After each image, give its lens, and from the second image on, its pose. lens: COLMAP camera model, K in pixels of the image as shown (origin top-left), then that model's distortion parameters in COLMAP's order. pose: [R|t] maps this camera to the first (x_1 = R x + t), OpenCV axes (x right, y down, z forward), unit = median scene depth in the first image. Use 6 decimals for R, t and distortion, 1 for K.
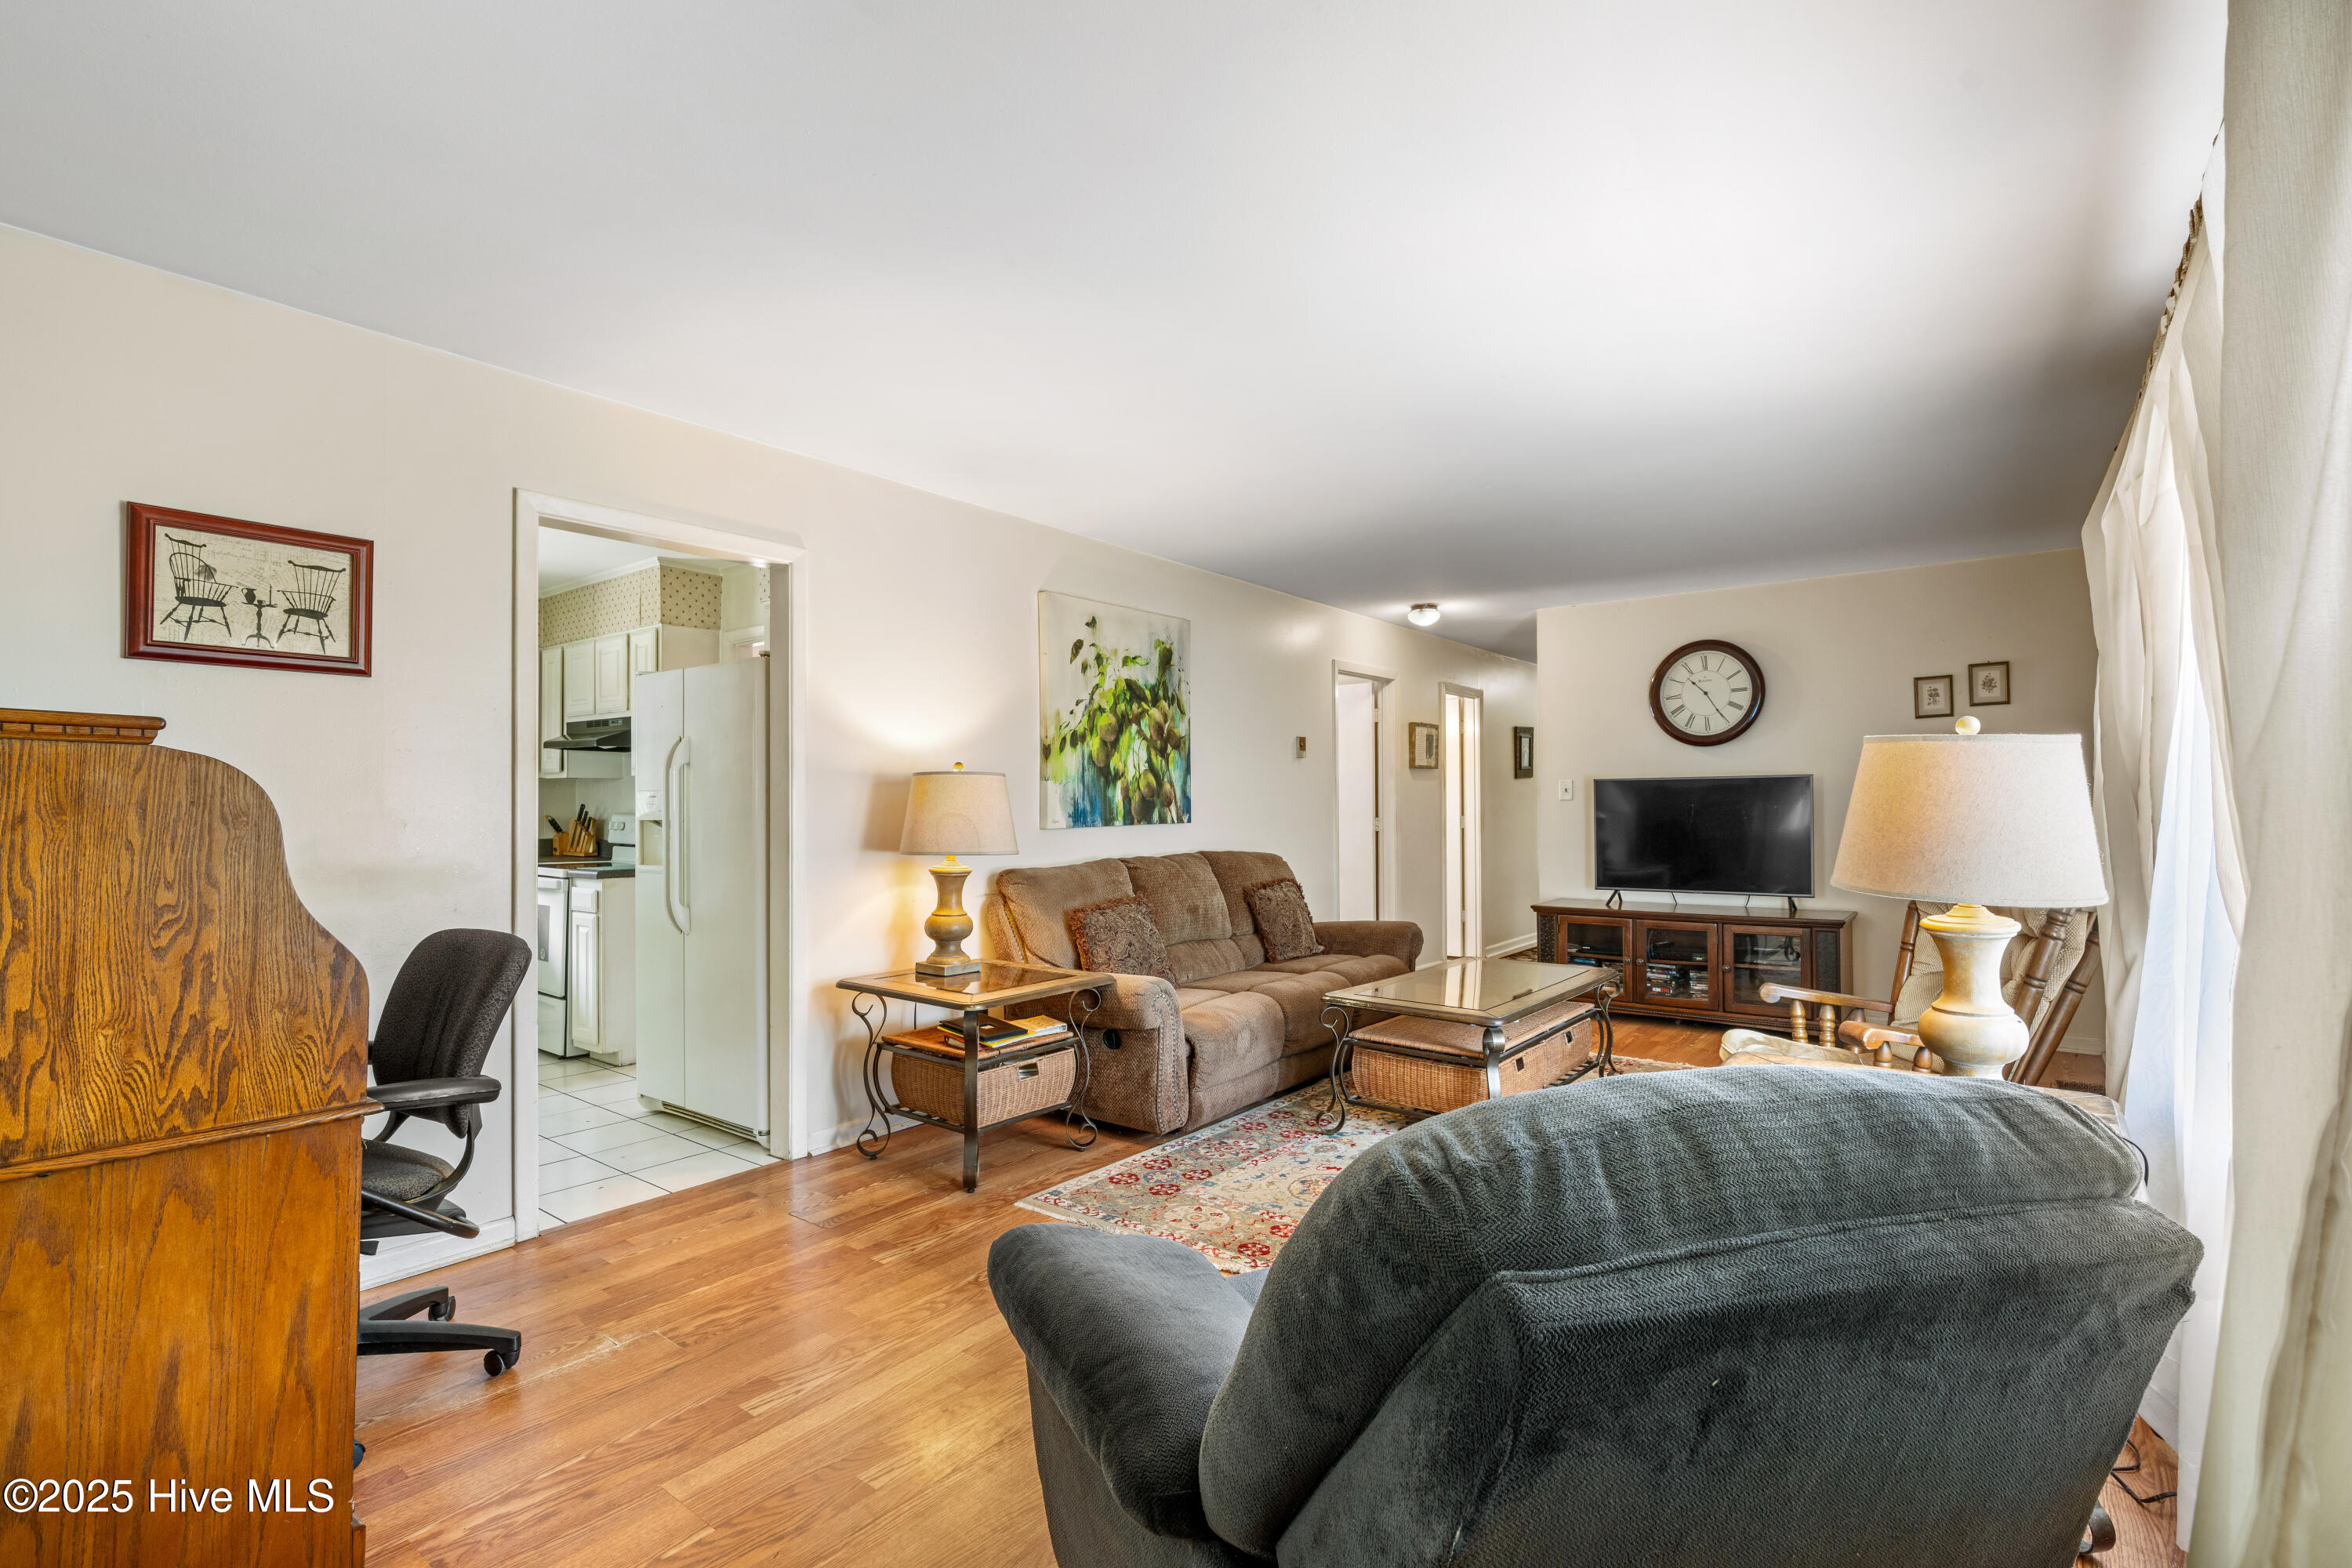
lens RADIAL K [[1060.9, 0, 1179.5], [0, 1060.9, 776.8], [0, 0, 1]] dist [-0.004426, -0.000199]
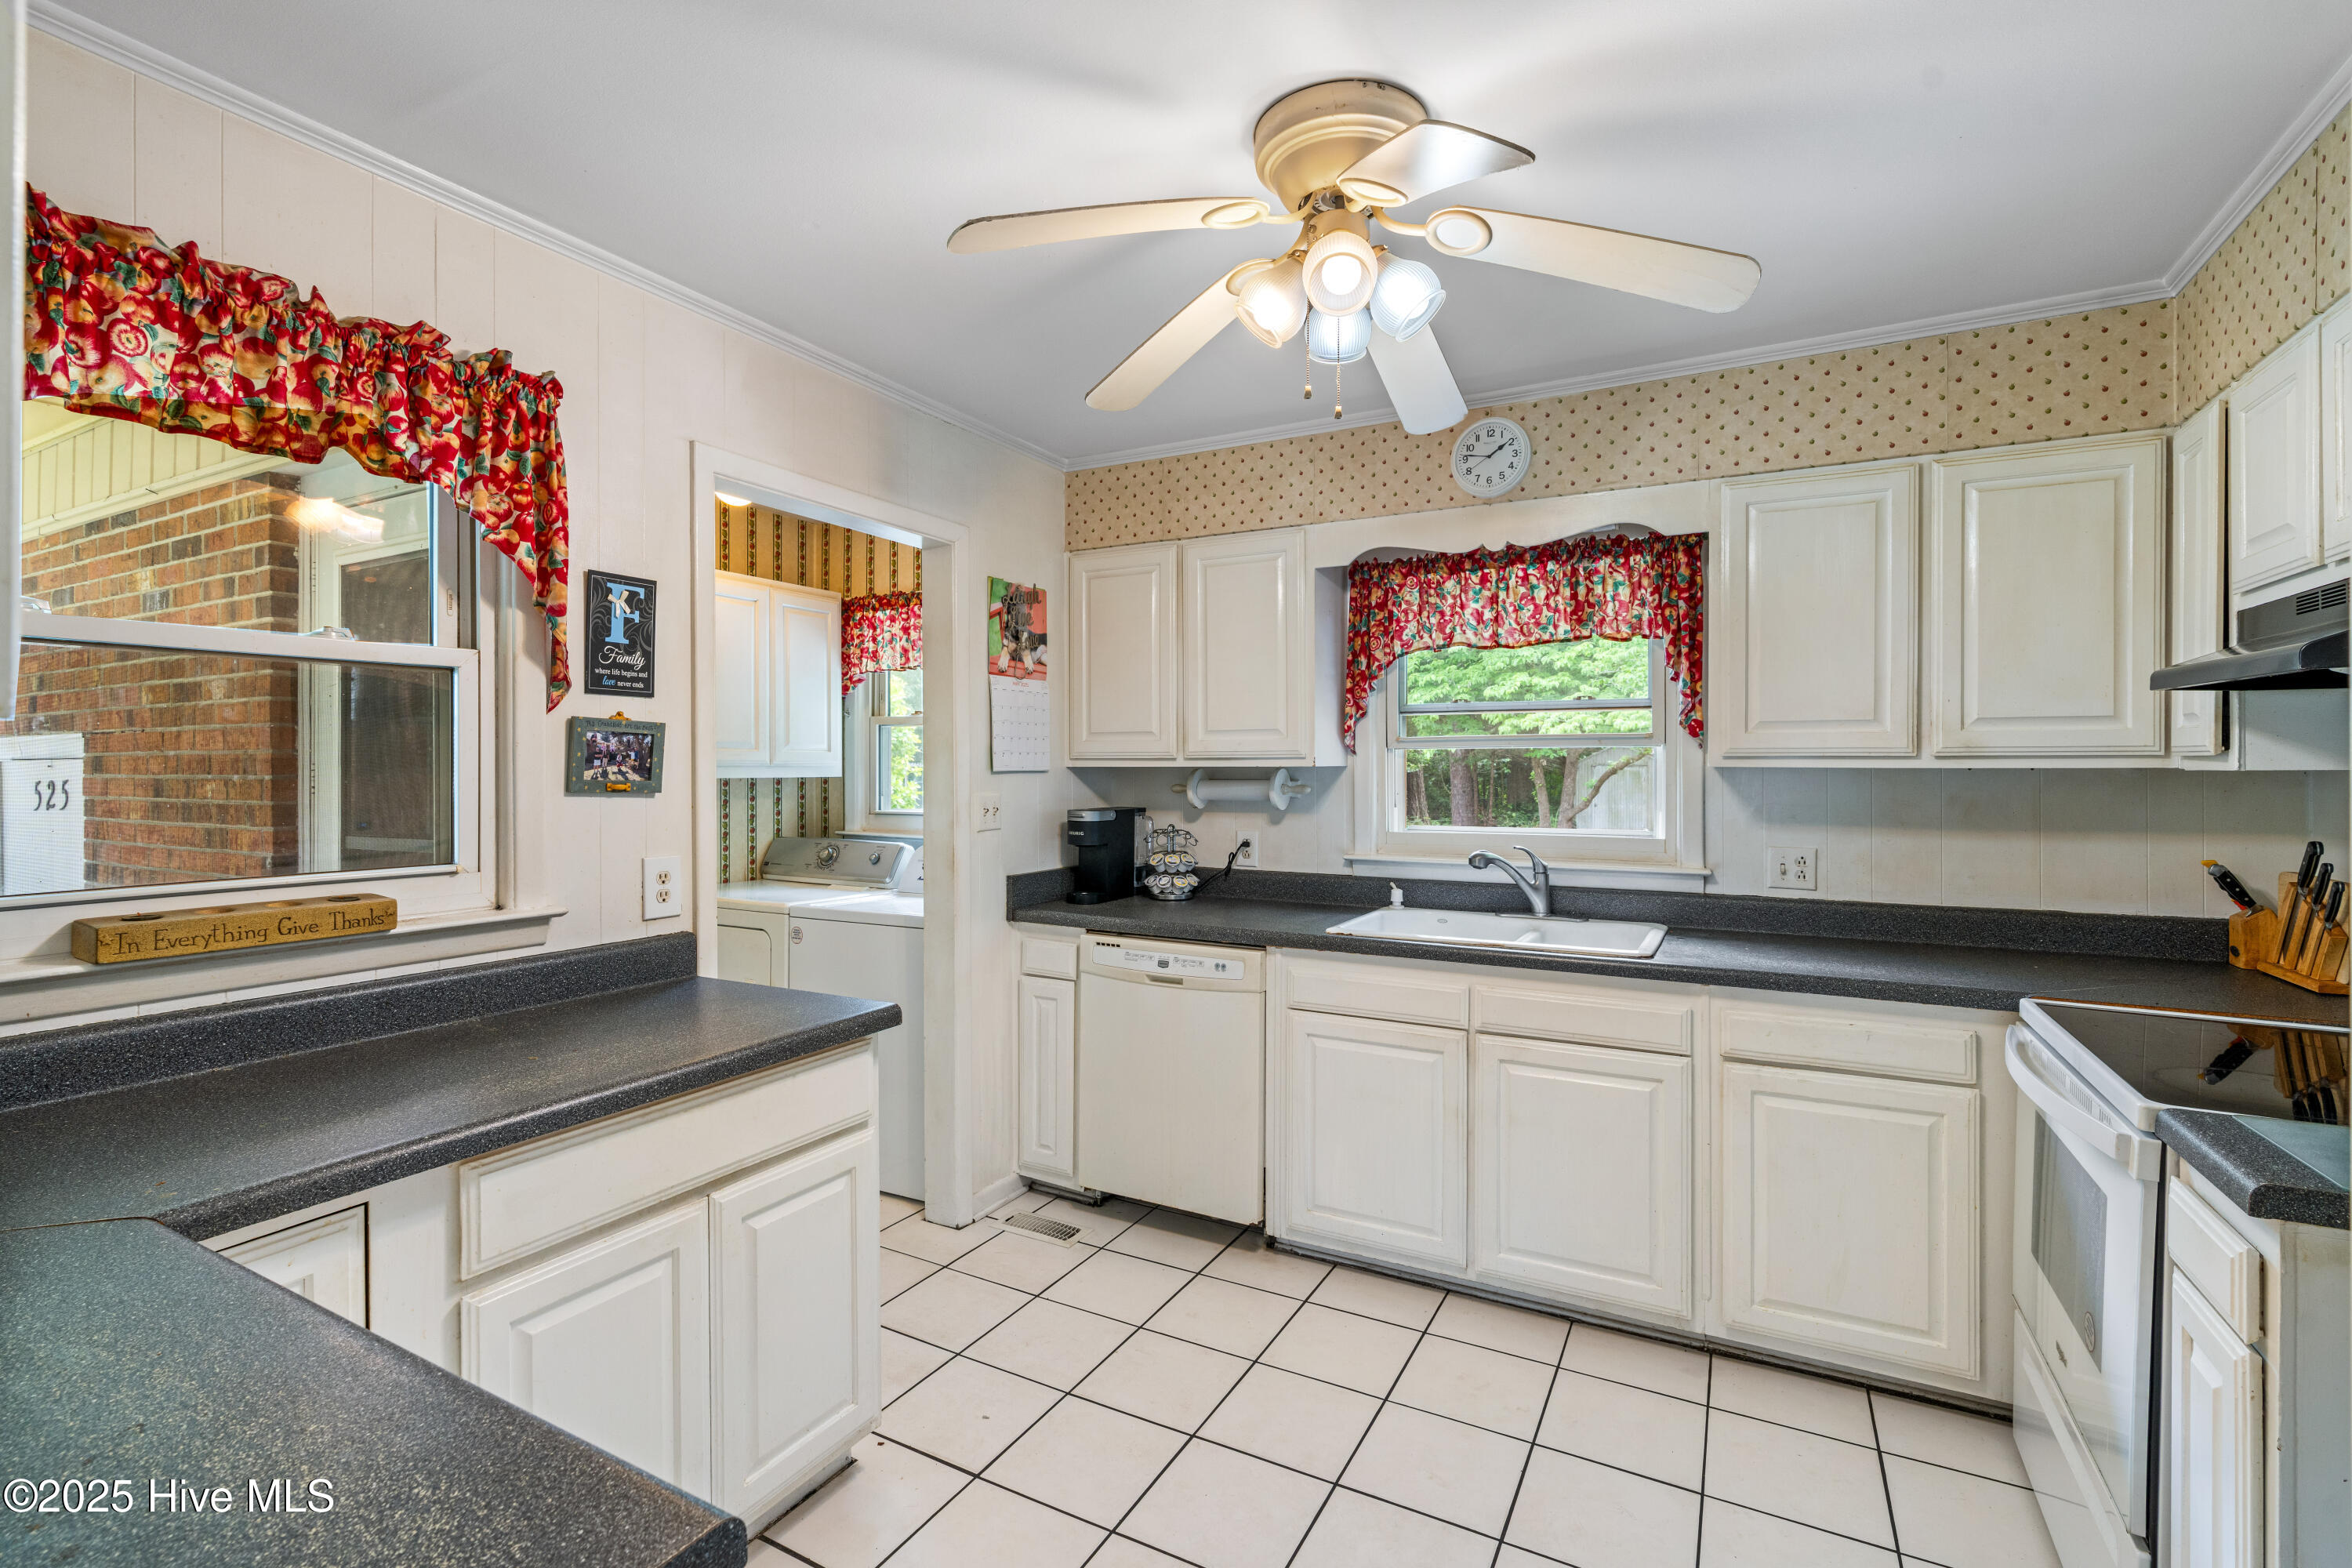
lens RADIAL K [[1060.9, 0, 1179.5], [0, 1060.9, 776.8], [0, 0, 1]] dist [-0.004426, -0.000199]
pose [[0.163085, 0.017448, -0.986458, -0.294687], [0.022887, 0.999508, 0.021463, -0.012181], [0.986346, -0.026077, 0.162606, 0.602091]]
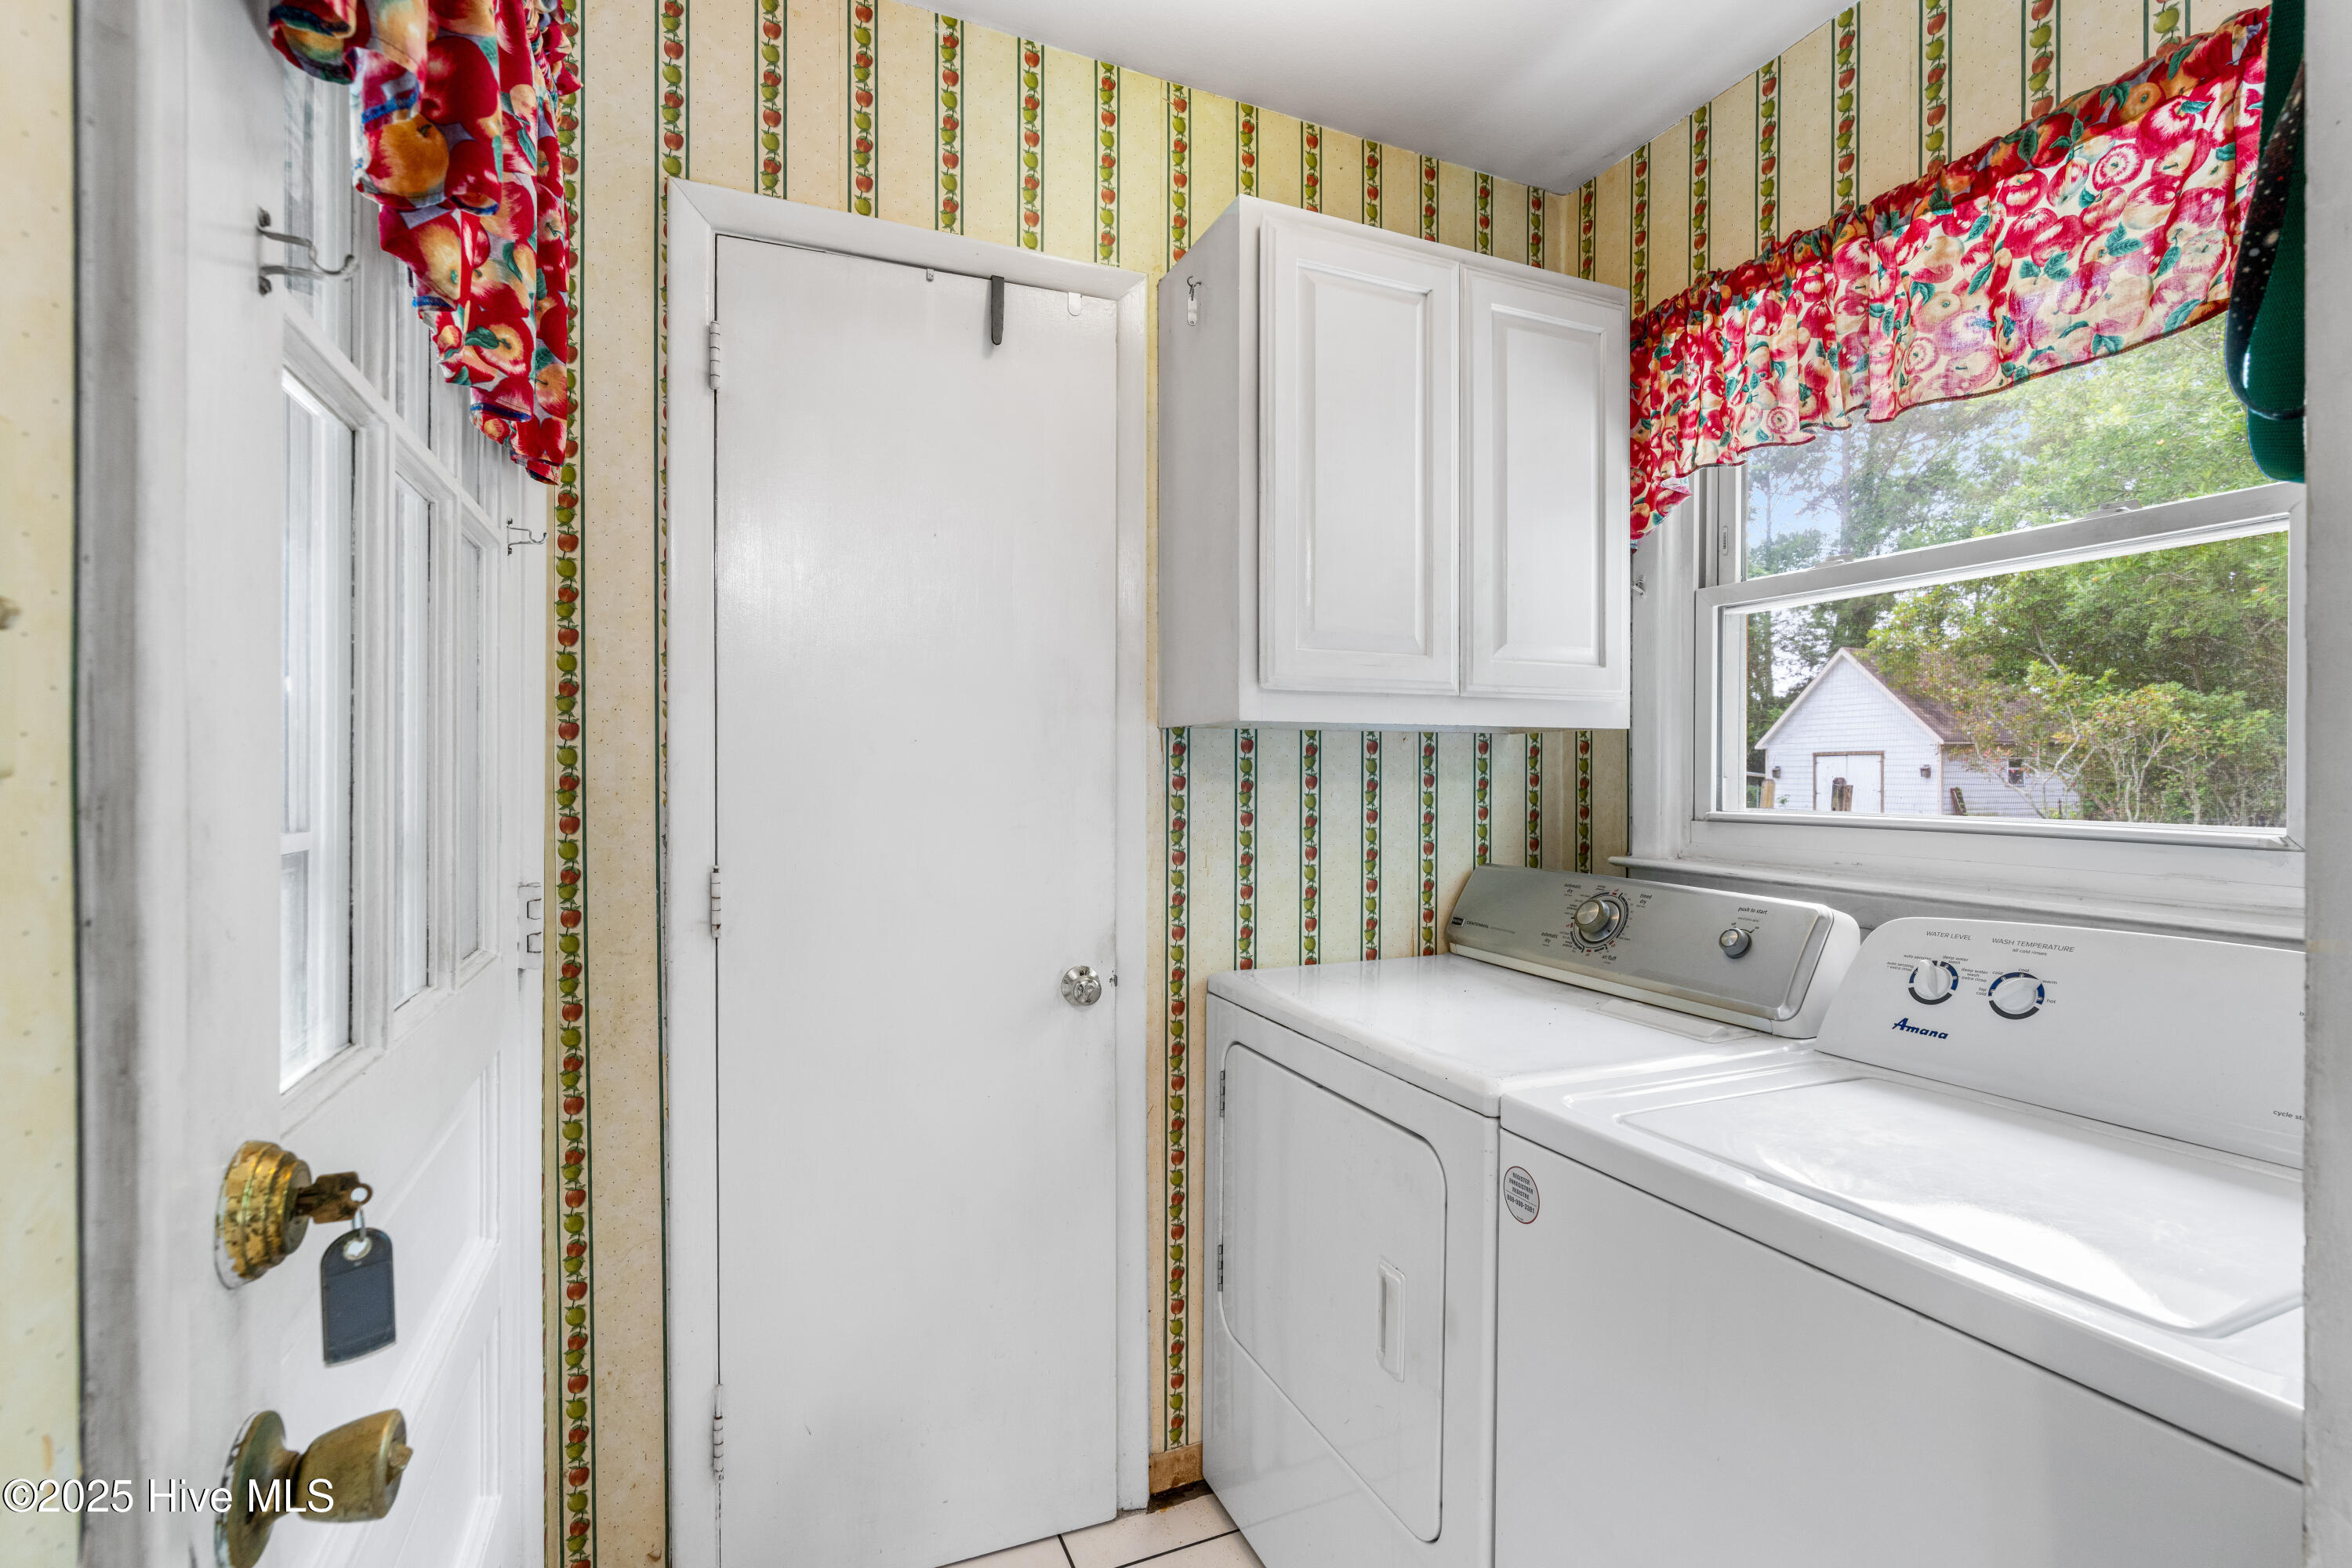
lens RADIAL K [[1060.9, 0, 1179.5], [0, 1060.9, 776.8], [0, 0, 1]] dist [-0.004426, -0.000199]
pose [[-0.475624, 0.010547, -0.879585, -0.754734], [0.024985, 0.999687, -0.001524, 0.010817], [0.879294, -0.022701, -0.475739, 0.516295]]
